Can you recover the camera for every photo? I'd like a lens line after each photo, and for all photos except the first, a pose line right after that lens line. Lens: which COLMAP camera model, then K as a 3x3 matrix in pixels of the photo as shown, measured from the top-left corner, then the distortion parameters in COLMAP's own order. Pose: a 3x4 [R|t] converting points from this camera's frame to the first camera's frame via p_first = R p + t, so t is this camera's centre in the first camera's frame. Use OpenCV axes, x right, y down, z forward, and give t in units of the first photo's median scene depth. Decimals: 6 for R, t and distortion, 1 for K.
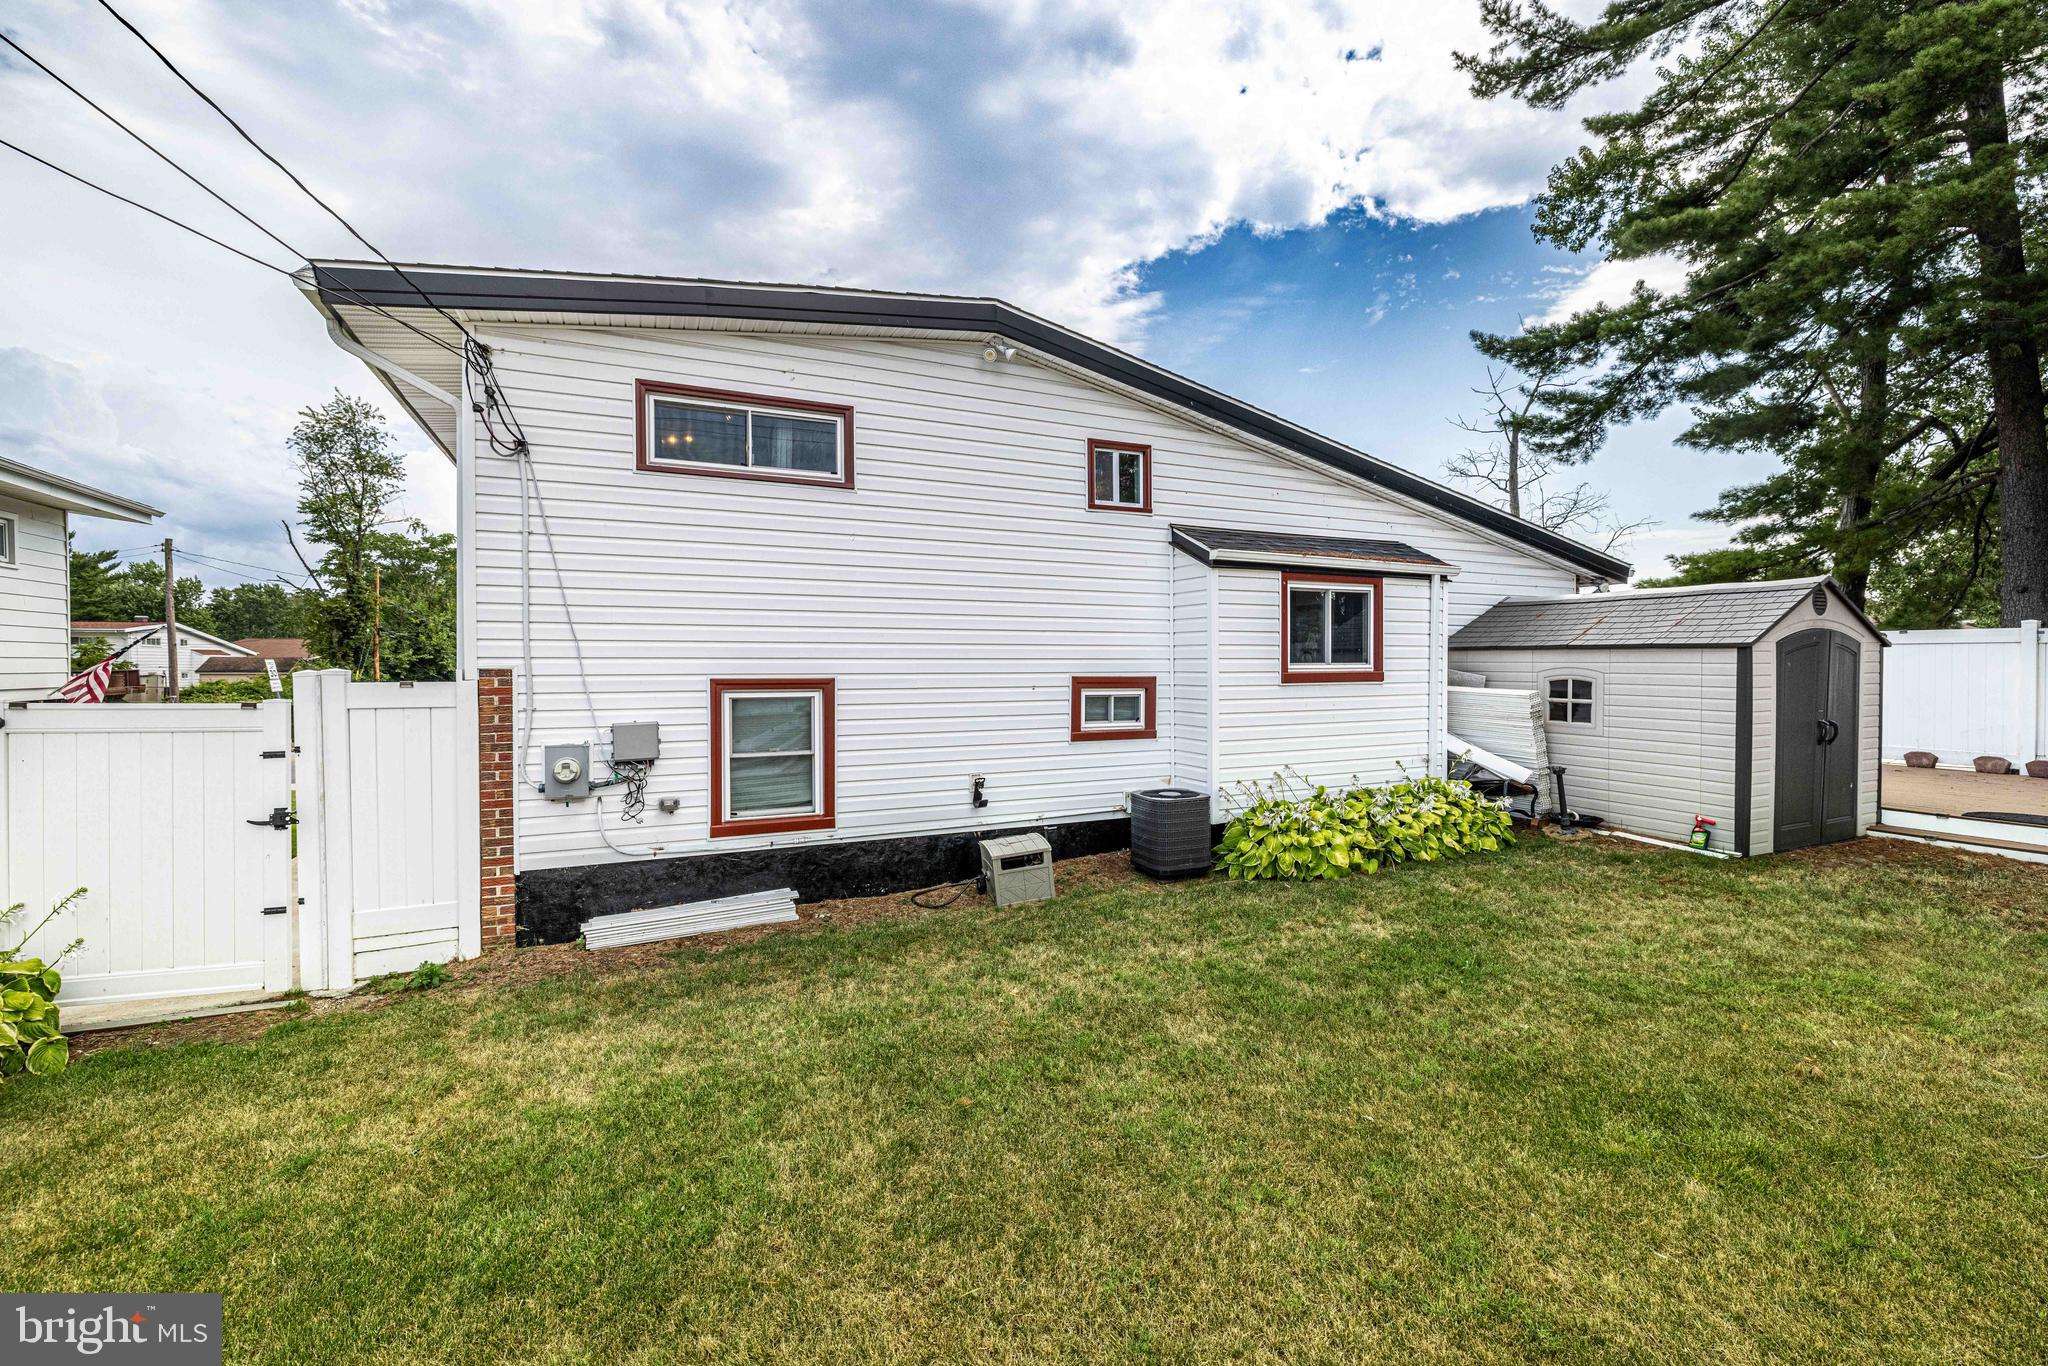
lens RADIAL K [[849.3, 0, 1021.8], [0, 849.3, 672.8], [0, 0, 1]] dist [-0.001866, 0.000027]
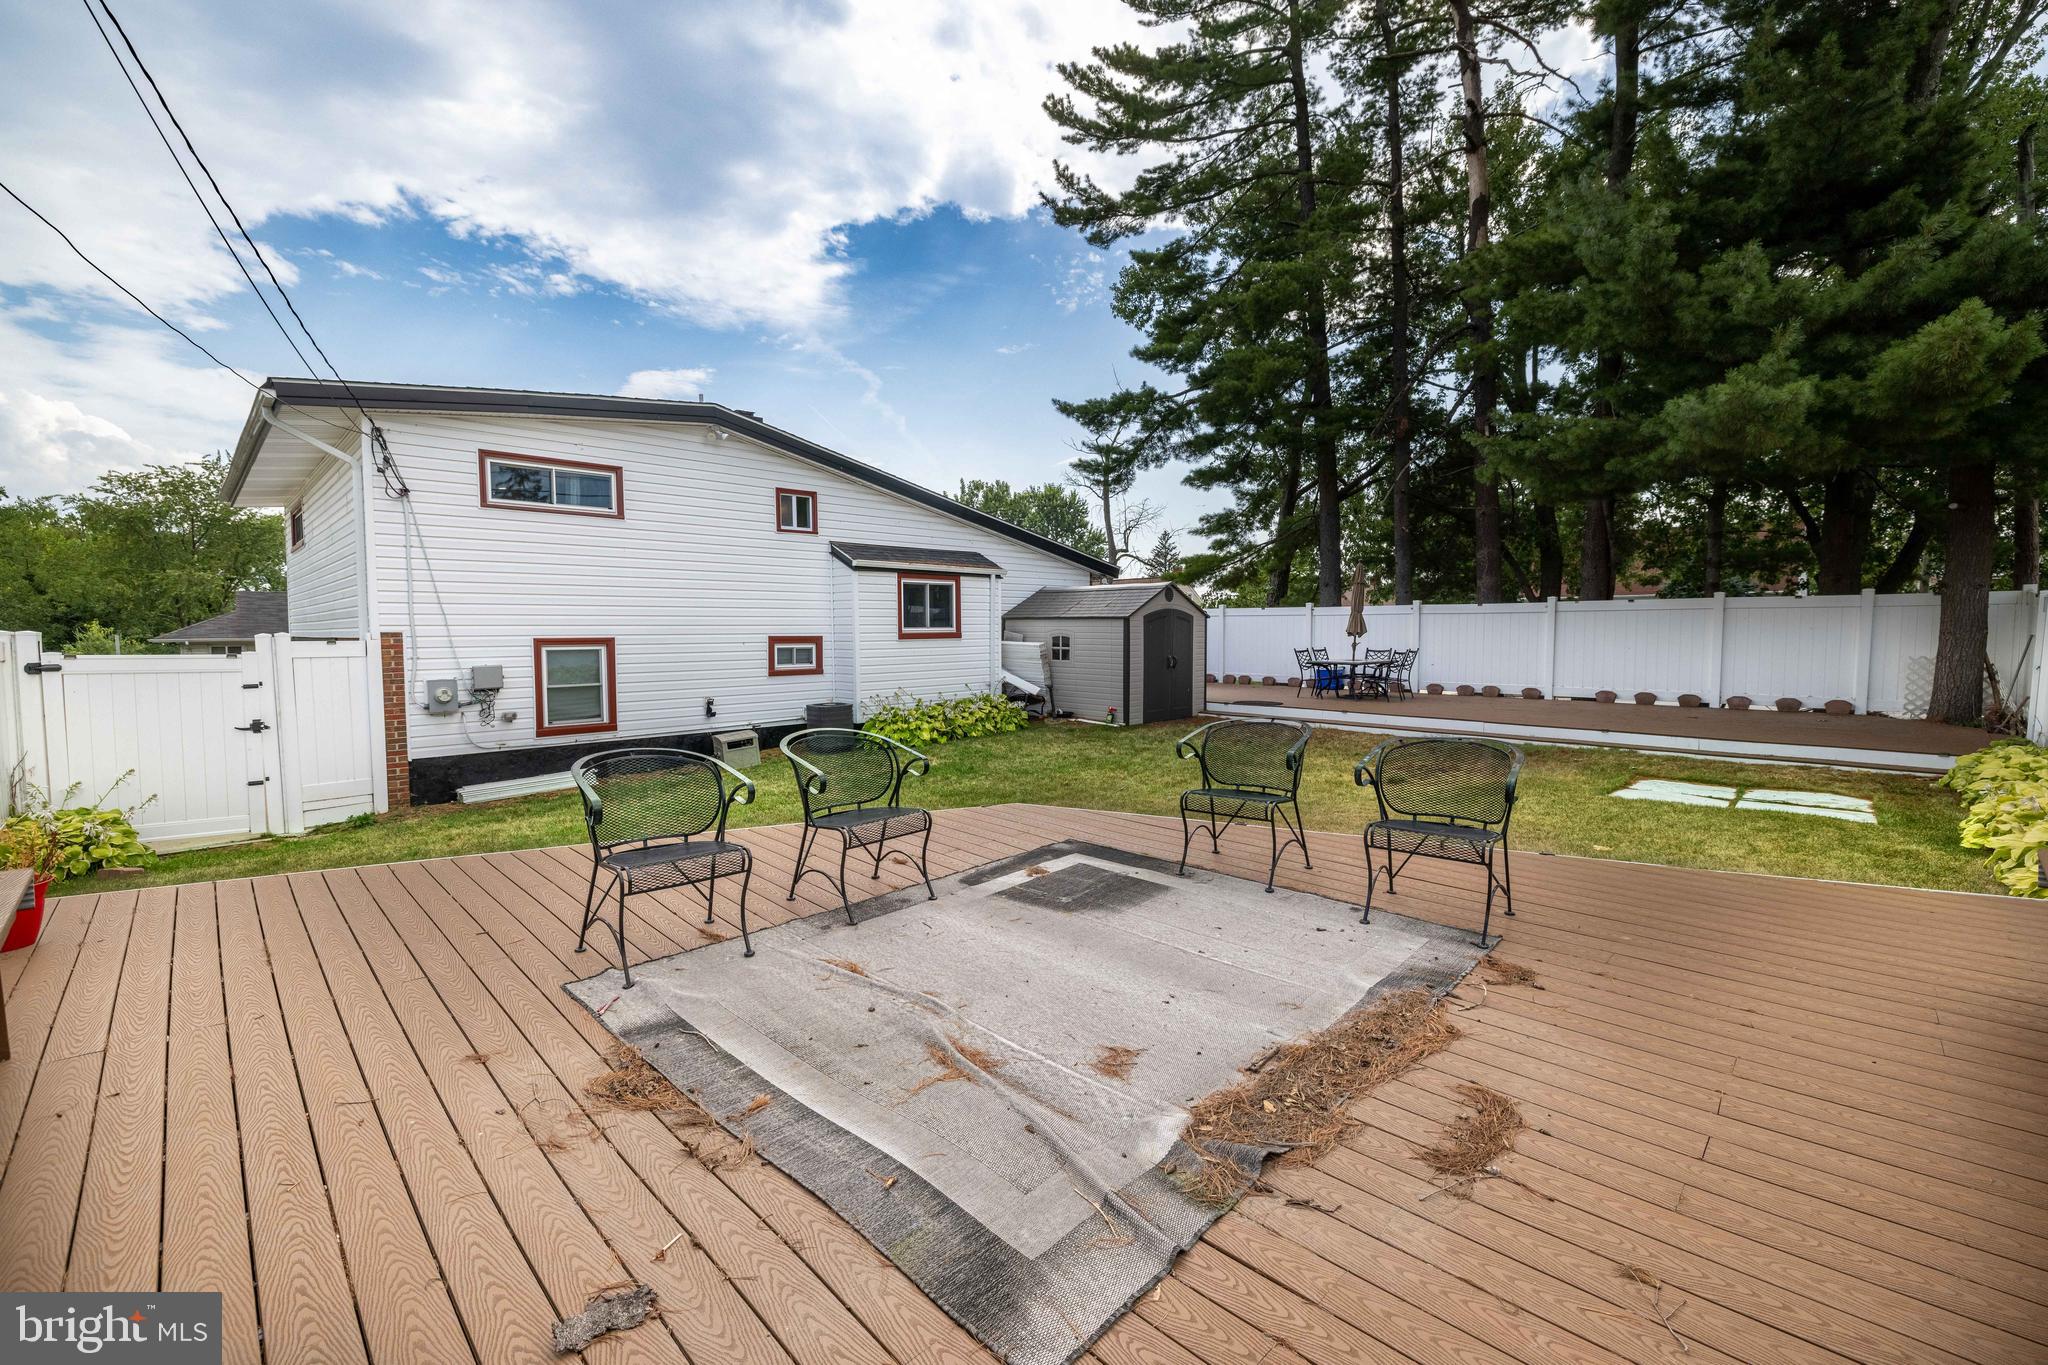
lens RADIAL K [[849.3, 0, 1021.8], [0, 849.3, 672.3], [0, 0, 1]] dist [-0.001866, 0.000027]
pose [[0.939192, -0.021153, 0.342741, -0.044732], [0.007720, 0.999149, 0.040509, 0.011701], [-0.343306, -0.035399, 0.938556, -0.707559]]
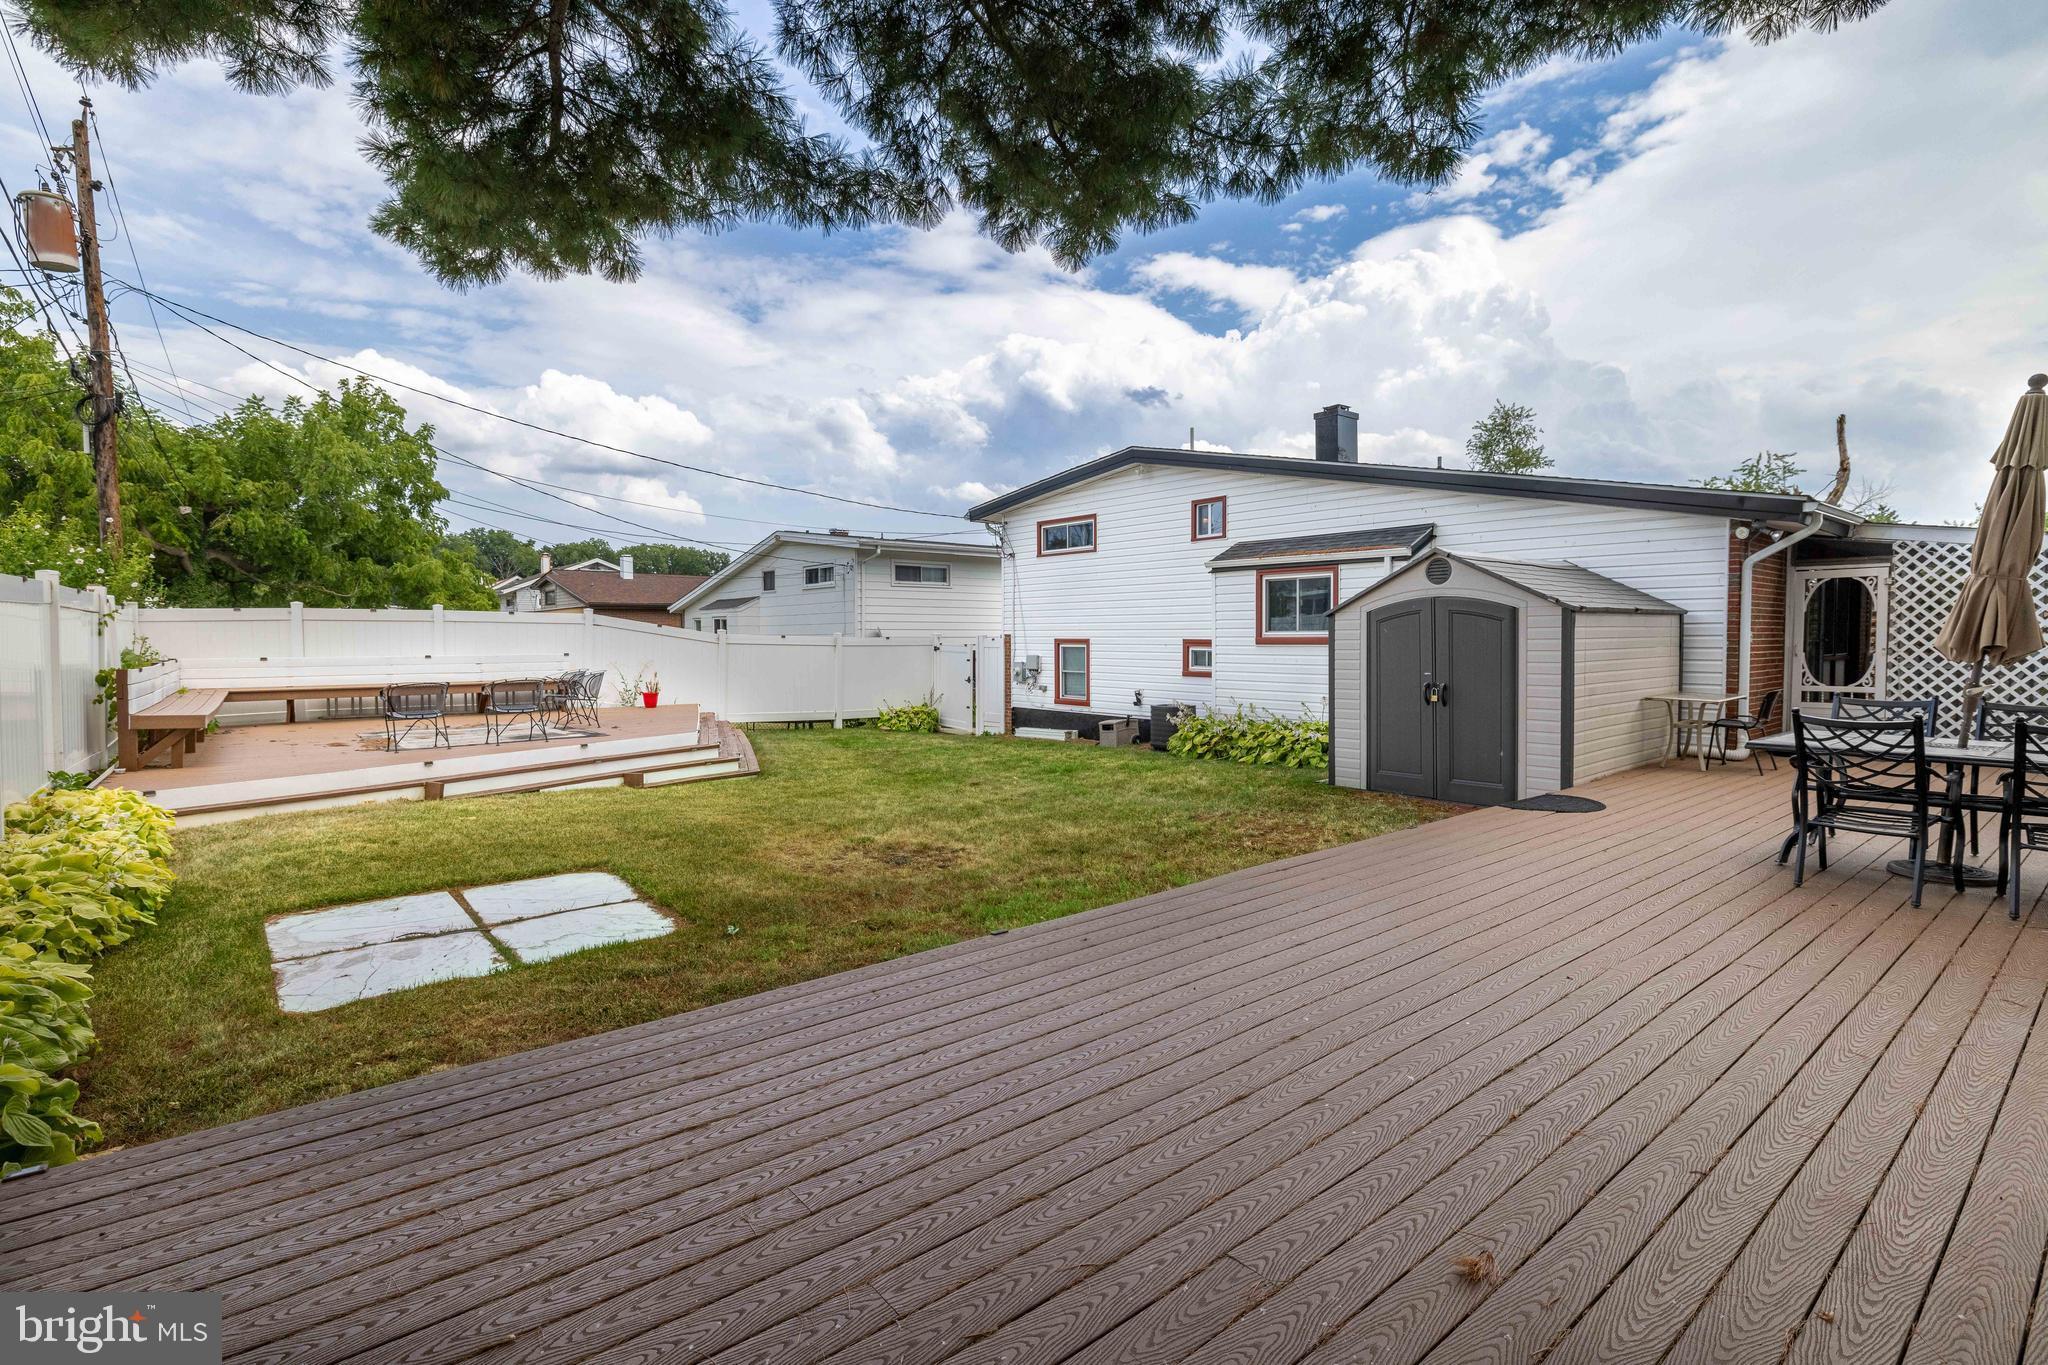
lens RADIAL K [[942.5, 0, 1024.0], [0, 942.5, 682.5], [0, 0, 1]] dist [0.000407, 0.000037]
pose [[0.253530, 0.049045, -0.966083, 1.934282], [-0.008882, 0.998790, 0.048375, 0.002151], [0.967287, -0.003684, 0.253659, 0.194154]]
